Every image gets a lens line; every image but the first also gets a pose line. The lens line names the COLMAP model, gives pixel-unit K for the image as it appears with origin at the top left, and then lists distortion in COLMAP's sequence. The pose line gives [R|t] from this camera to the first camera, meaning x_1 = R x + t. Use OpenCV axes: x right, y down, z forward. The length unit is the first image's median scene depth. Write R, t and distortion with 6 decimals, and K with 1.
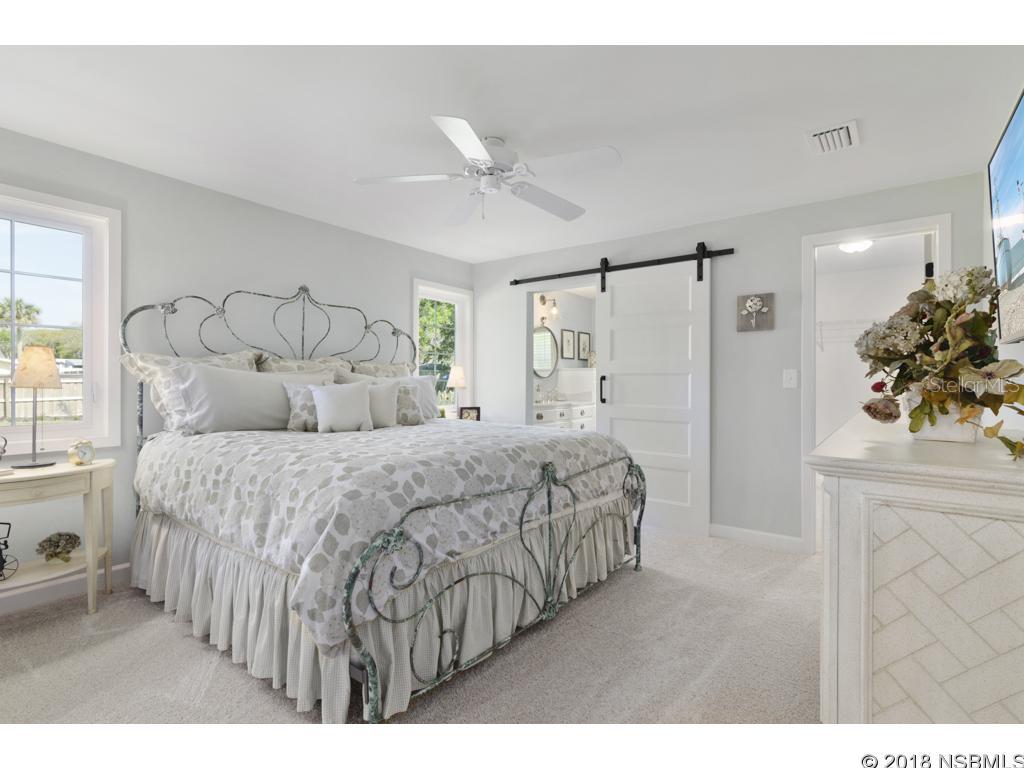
lens RADIAL K [[493.6, 0, 512.5], [0, 493.6, 385.1], [0, 0, 1]] dist [0.001275, 0.002009]
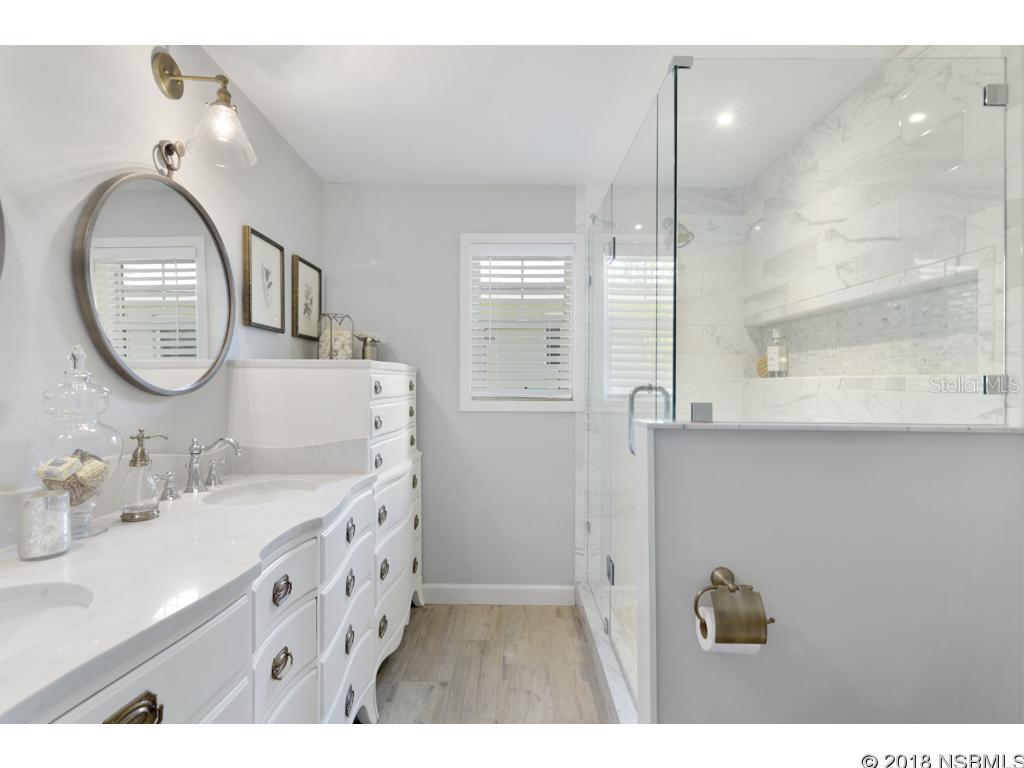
lens RADIAL K [[507.2, 0, 509.6], [0, 507.2, 384.0], [0, 0, 1]] dist [-0.001479, -0.000252]
pose [[0.801463, -0.002009, 0.598042, 0.044154], [0.001451, 0.999998, 0.001415, -0.019082], [-0.598043, -0.000267, 0.801464, 0.654546]]
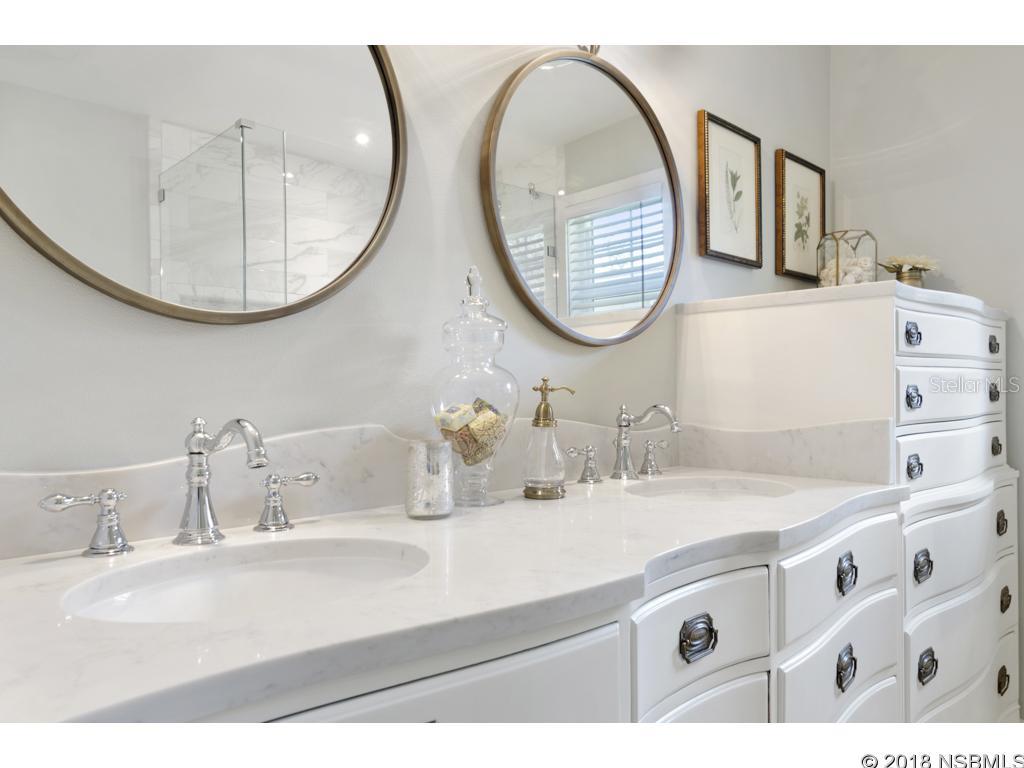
lens RADIAL K [[692.4, 0, 509.3], [0, 692.4, 387.8], [0, 0, 1]] dist [0.002346, -0.000623]
pose [[0.983554, -0.004552, -0.180559, 0.072325], [0.004741, 0.999989, 0.000617, 0.000360], [0.180555, -0.001463, 0.983564, 0.695263]]
